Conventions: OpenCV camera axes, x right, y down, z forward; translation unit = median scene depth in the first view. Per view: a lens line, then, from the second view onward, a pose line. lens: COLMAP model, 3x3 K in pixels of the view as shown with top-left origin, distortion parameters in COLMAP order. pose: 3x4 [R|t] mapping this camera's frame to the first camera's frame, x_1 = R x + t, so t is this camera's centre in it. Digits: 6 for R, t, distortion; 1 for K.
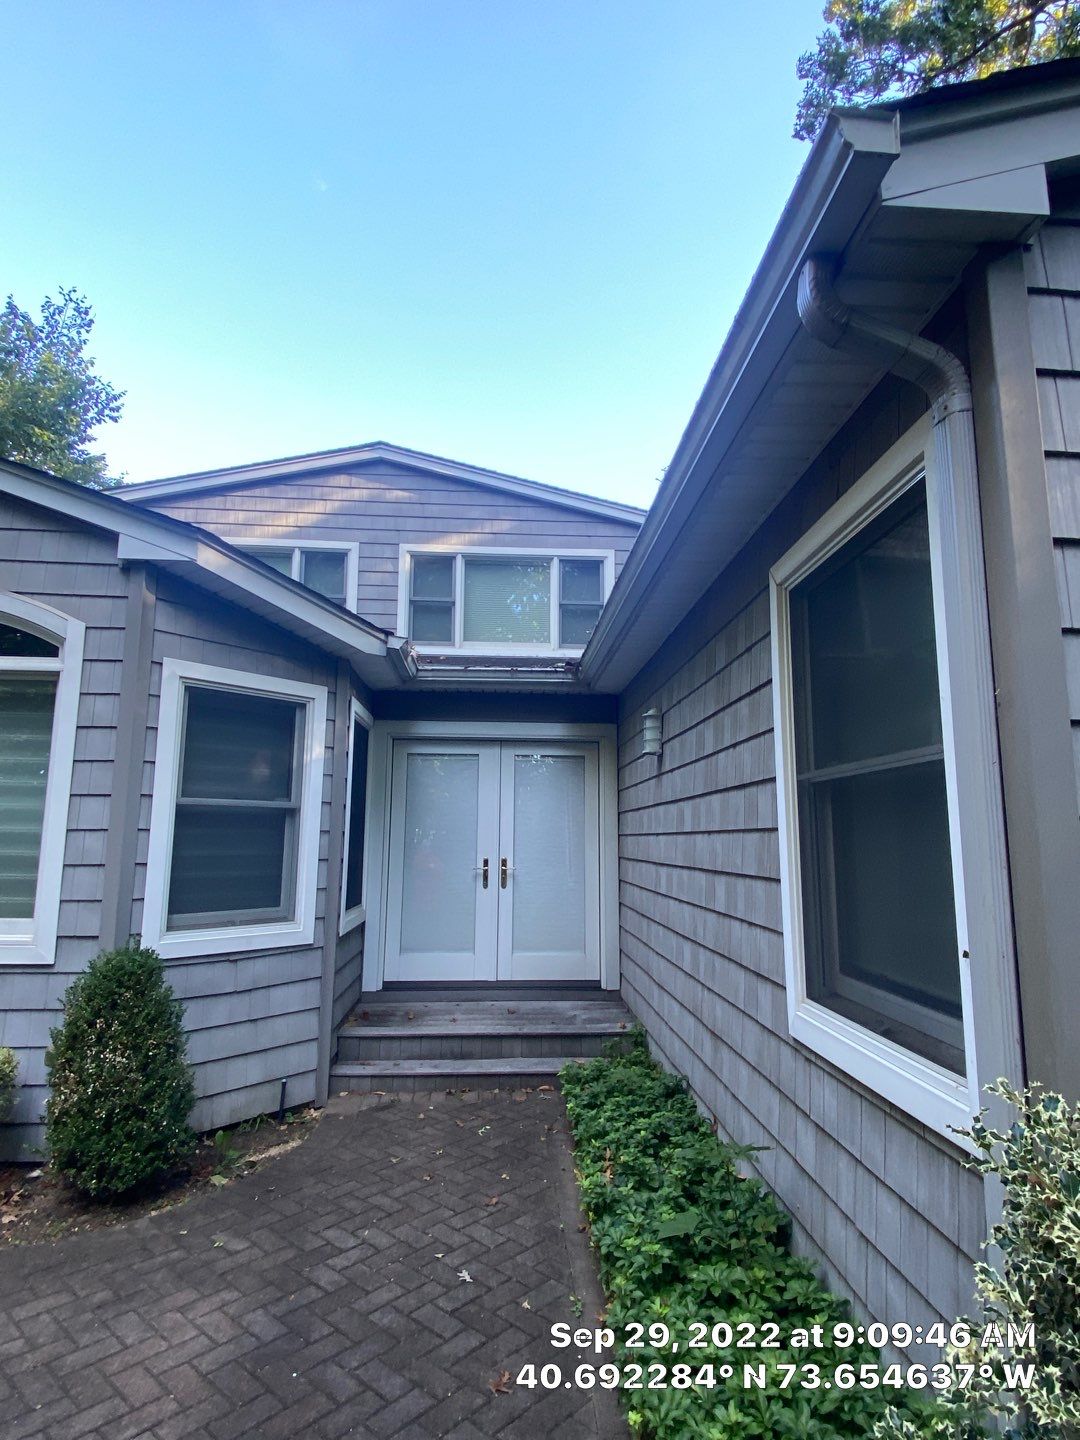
lens RADIAL K [[772.3, 0, 540.3], [0, 772.3, 730.4], [0, 0, 1]] dist [0.038773, -0.056922]
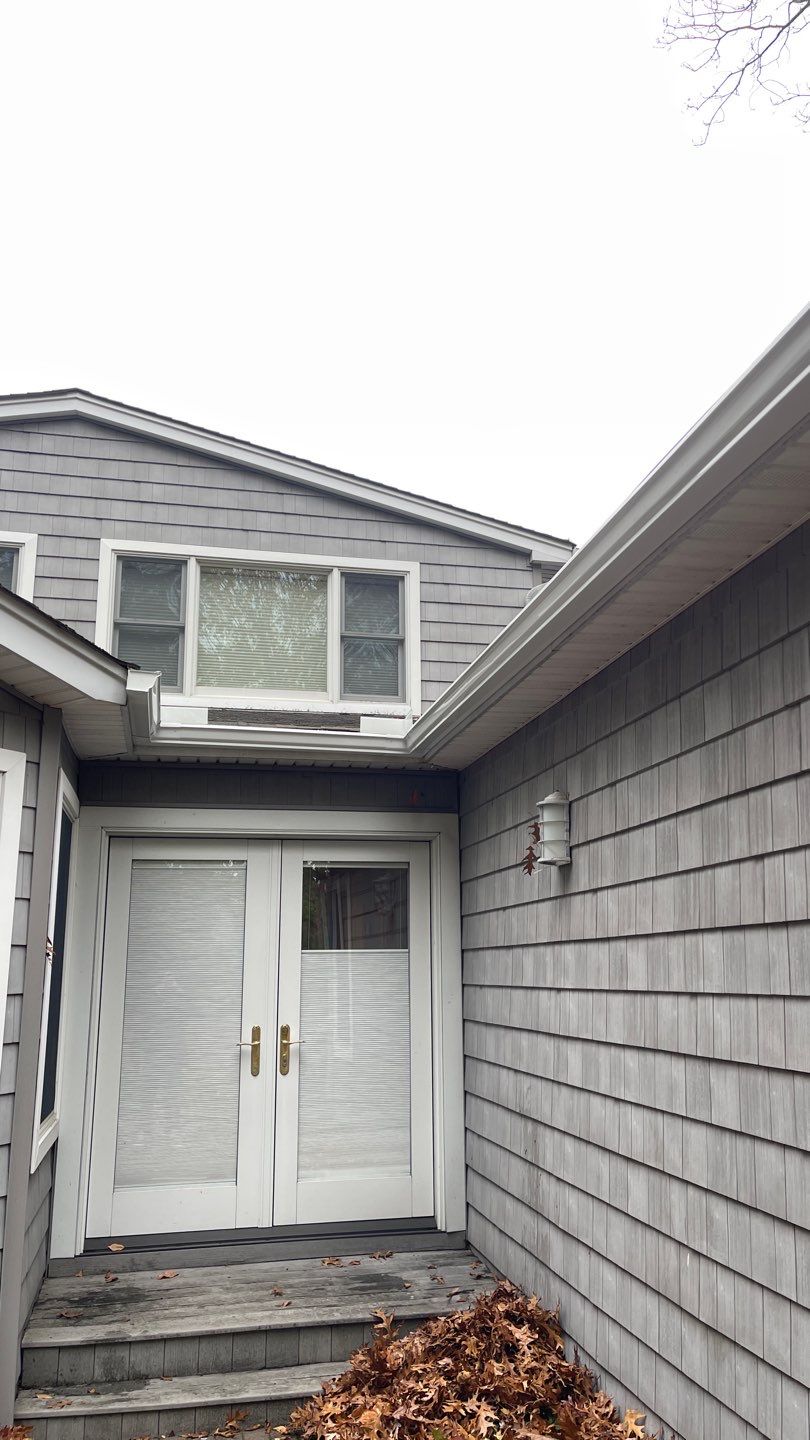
lens RADIAL K [[1039.0, 0, 405.0], [0, 1039.0, 720.0], [0, 0, 1]] dist [0.026268, -0.071919]
pose [[0.985042, 0.020043, 0.171142, -0.103002], [-0.004650, 0.995943, -0.089870, -0.008396], [-0.172249, 0.087730, 0.981139, 0.124362]]
